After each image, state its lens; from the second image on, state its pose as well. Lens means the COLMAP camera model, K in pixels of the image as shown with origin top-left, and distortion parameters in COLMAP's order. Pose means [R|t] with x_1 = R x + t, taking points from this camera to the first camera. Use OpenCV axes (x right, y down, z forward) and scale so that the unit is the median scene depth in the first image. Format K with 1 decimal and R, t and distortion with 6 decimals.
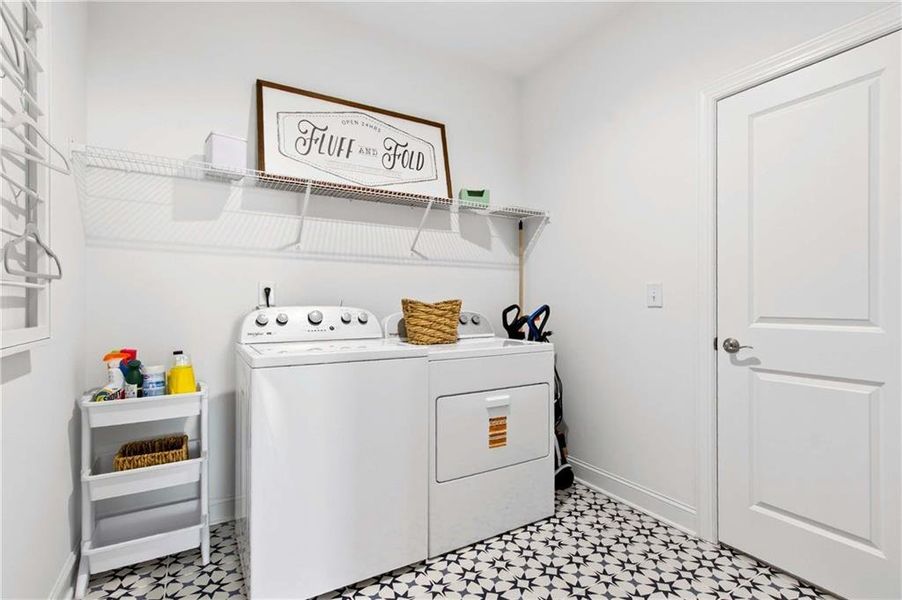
lens RADIAL K [[424.8, 0, 451.0], [0, 424.8, 300.0], [0, 0, 1]] dist [0.001981, -0.000160]
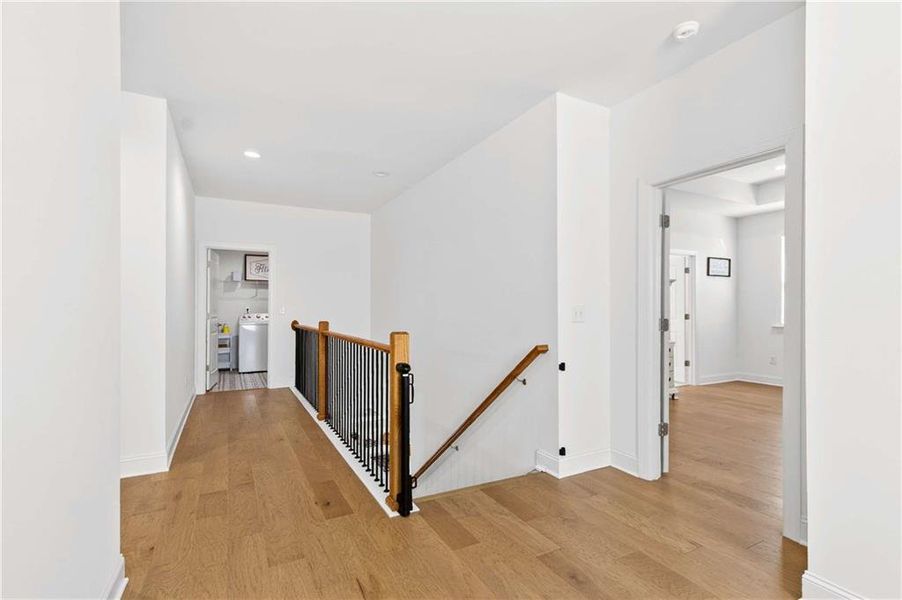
lens RADIAL K [[424.8, 0, 451.0], [0, 424.8, 300.0], [0, 0, 1]] dist [0.001981, -0.000160]
pose [[0.998758, 0.001746, -0.049803, 1.696990], [-0.001923, 0.999992, -0.003499, -0.100550], [0.049796, 0.003590, 0.998753, -2.911367]]
